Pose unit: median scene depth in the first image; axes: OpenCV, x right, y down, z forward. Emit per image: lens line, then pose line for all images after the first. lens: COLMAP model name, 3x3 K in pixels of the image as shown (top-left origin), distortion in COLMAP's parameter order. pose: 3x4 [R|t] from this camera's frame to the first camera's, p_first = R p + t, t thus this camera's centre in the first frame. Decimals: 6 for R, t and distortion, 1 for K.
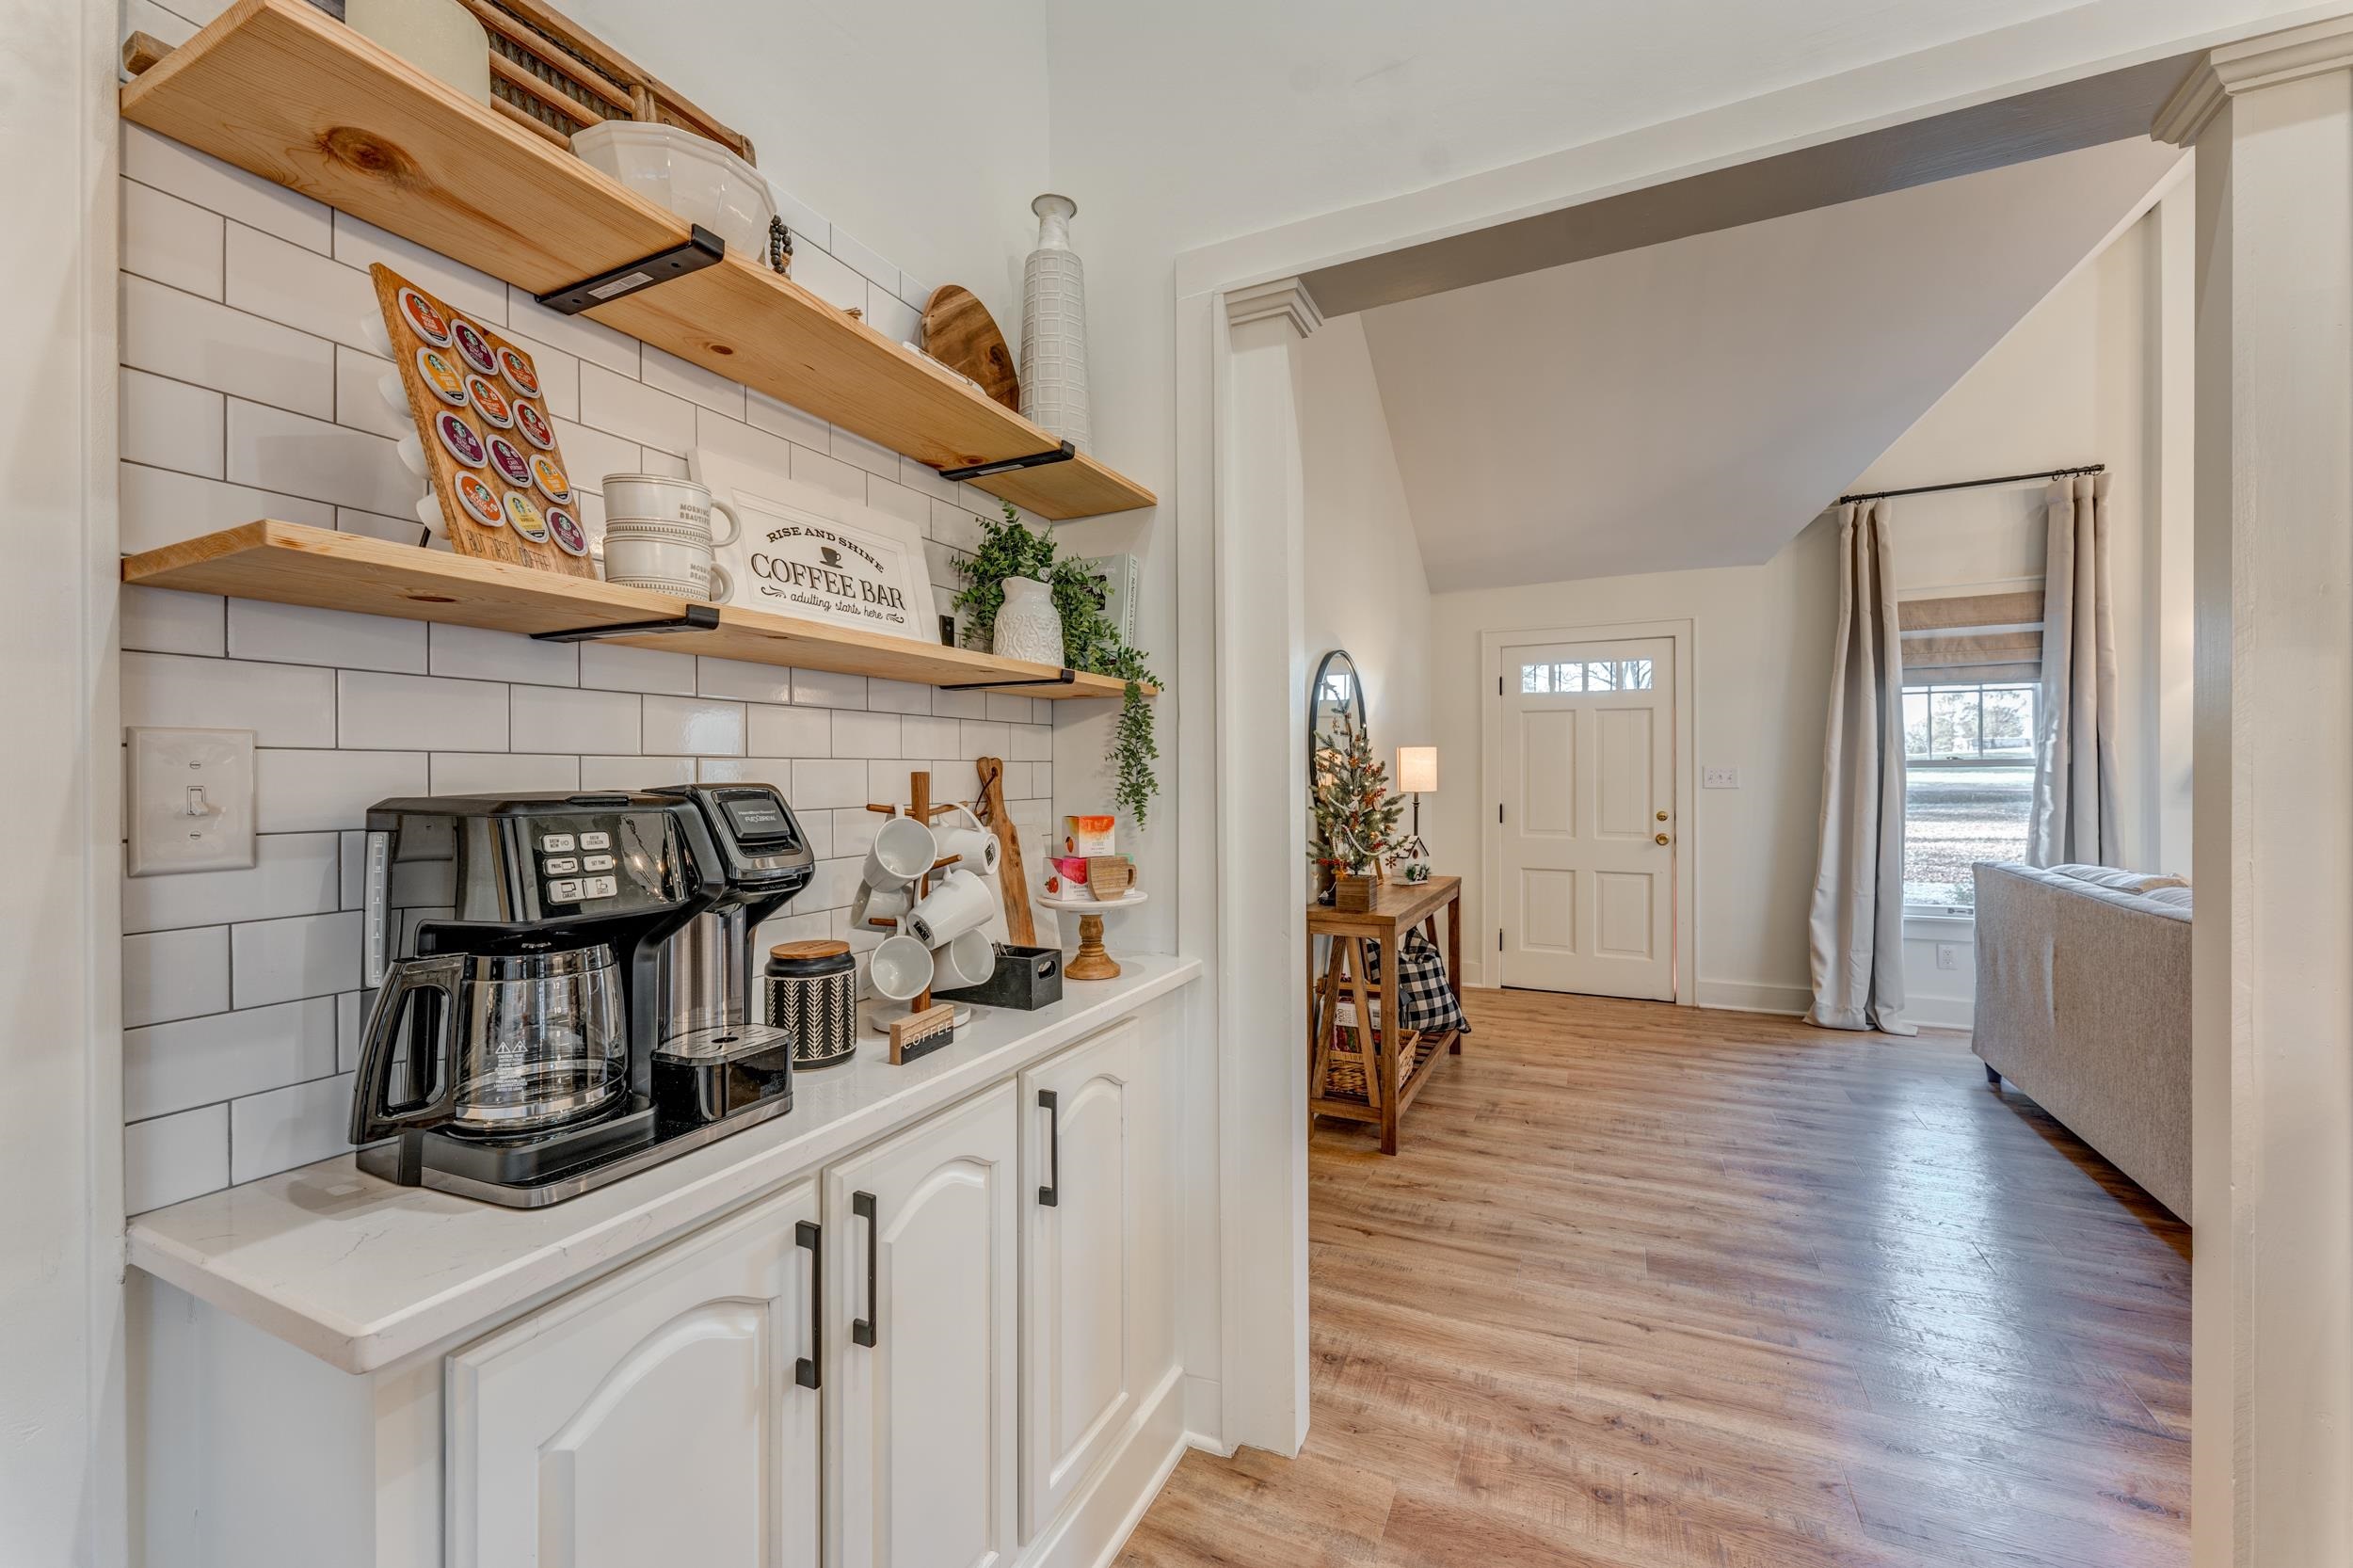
lens RADIAL K [[952.9, 0, 1160.5], [0, 952.9, 781.0], [0, 0, 1]] dist [0.001462, -0.000022]
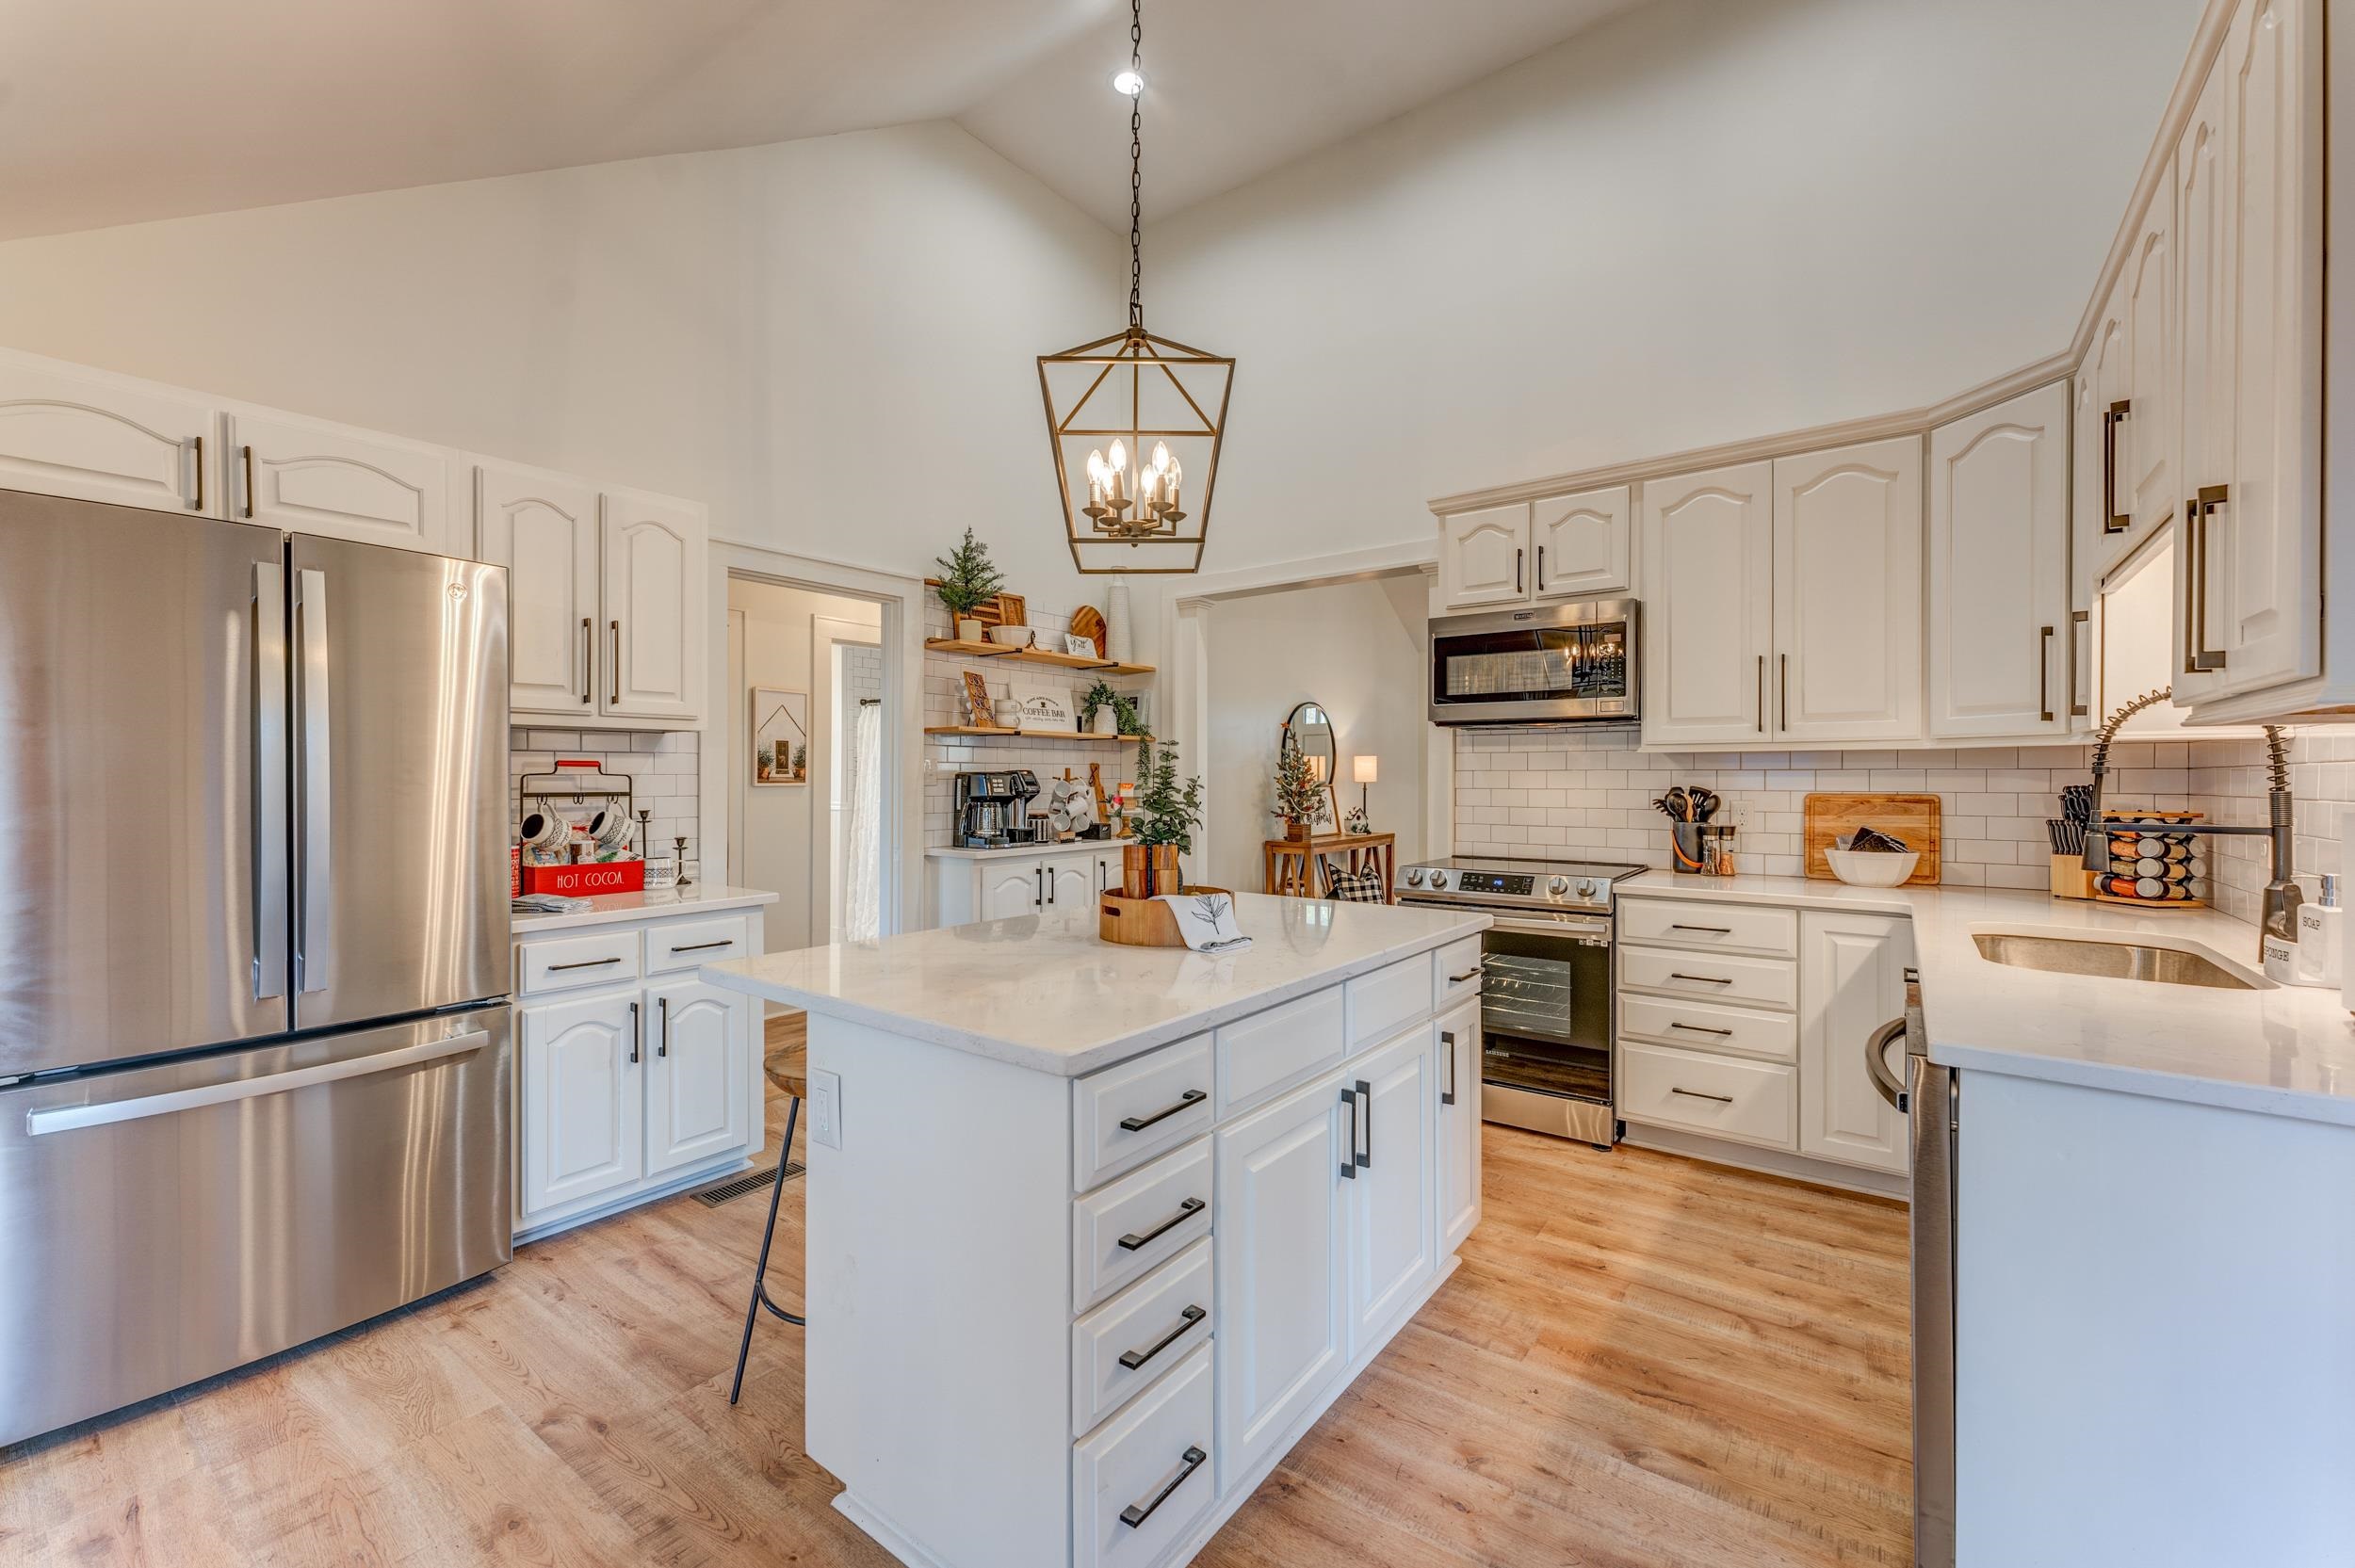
lens RADIAL K [[953.6, 0, 1172.4], [0, 953.6, 773.9], [0, 0, 1]] dist [0.001462, -0.000022]
pose [[0.984158, 0.010666, -0.176971, 0.740658], [-0.011389, 0.999930, -0.003066, 0.019062], [0.176926, 0.005033, 0.984211, -2.361694]]
